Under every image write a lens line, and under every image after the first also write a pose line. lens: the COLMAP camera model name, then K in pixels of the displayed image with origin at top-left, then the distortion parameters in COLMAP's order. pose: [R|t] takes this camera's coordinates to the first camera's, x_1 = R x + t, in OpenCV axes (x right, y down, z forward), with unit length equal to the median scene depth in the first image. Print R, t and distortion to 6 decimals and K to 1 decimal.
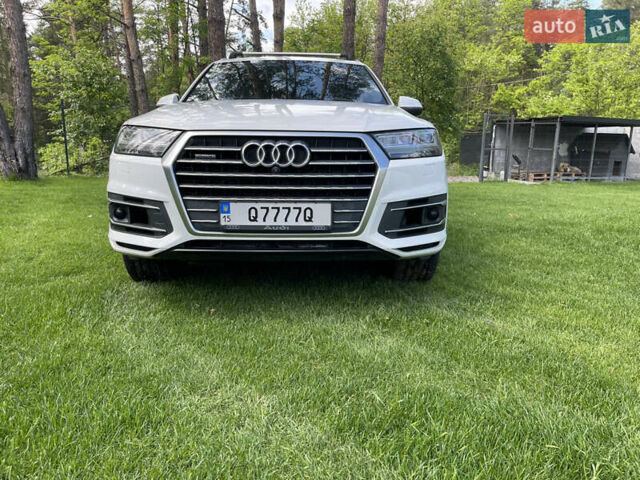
lens RADIAL K [[484.8, 0, 322.5], [0, 484.8, 230.1], [0, 0, 1]] dist [0.056193, -0.062146]
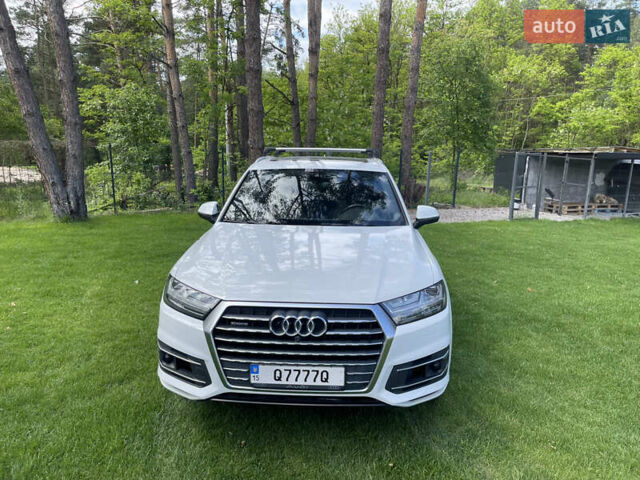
lens RADIAL K [[484.8, 0, 323.7], [0, 484.8, 238.8], [0, 0, 1]] dist [0.056193, -0.062146]
pose [[0.997620, 0.019130, -0.066239, 0.038412], [-0.017976, 0.999677, 0.017977, -0.370728], [0.066561, -0.016743, 0.997642, -0.161768]]
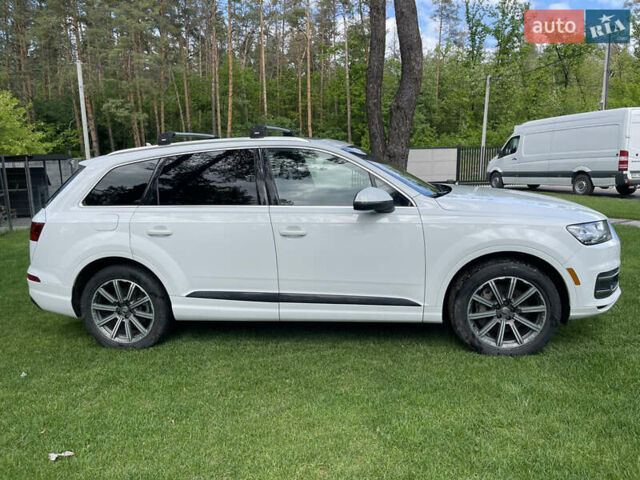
lens RADIAL K [[484.8, 0, 321.9], [0, 484.8, 243.7], [0, 0, 1]] dist [0.056193, -0.062146]
pose [[0.190800, -0.205007, 0.959983, -1.973021], [0.208288, 0.964135, 0.164496, -0.571737], [-0.959277, 0.168567, 0.226657, 1.465239]]
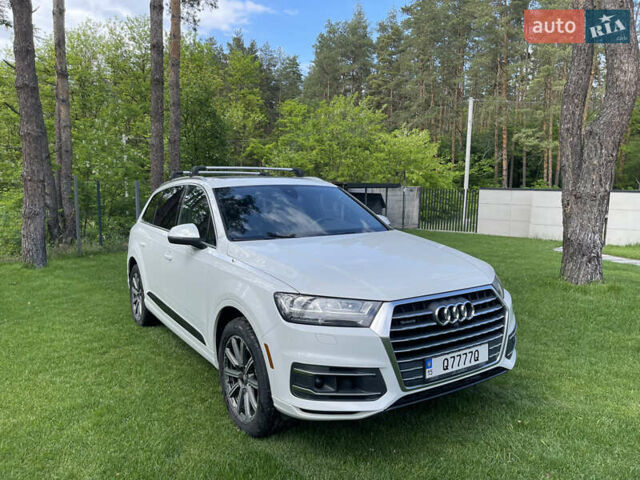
lens RADIAL K [[484.8, 0, 320.5], [0, 484.8, 242.2], [0, 0, 1]] dist [0.056193, -0.062146]
pose [[0.861346, -0.076165, 0.502277, -0.959553], [0.106182, 0.993851, -0.031383, -0.316572], [-0.496798, 0.080365, 0.864137, 0.075079]]
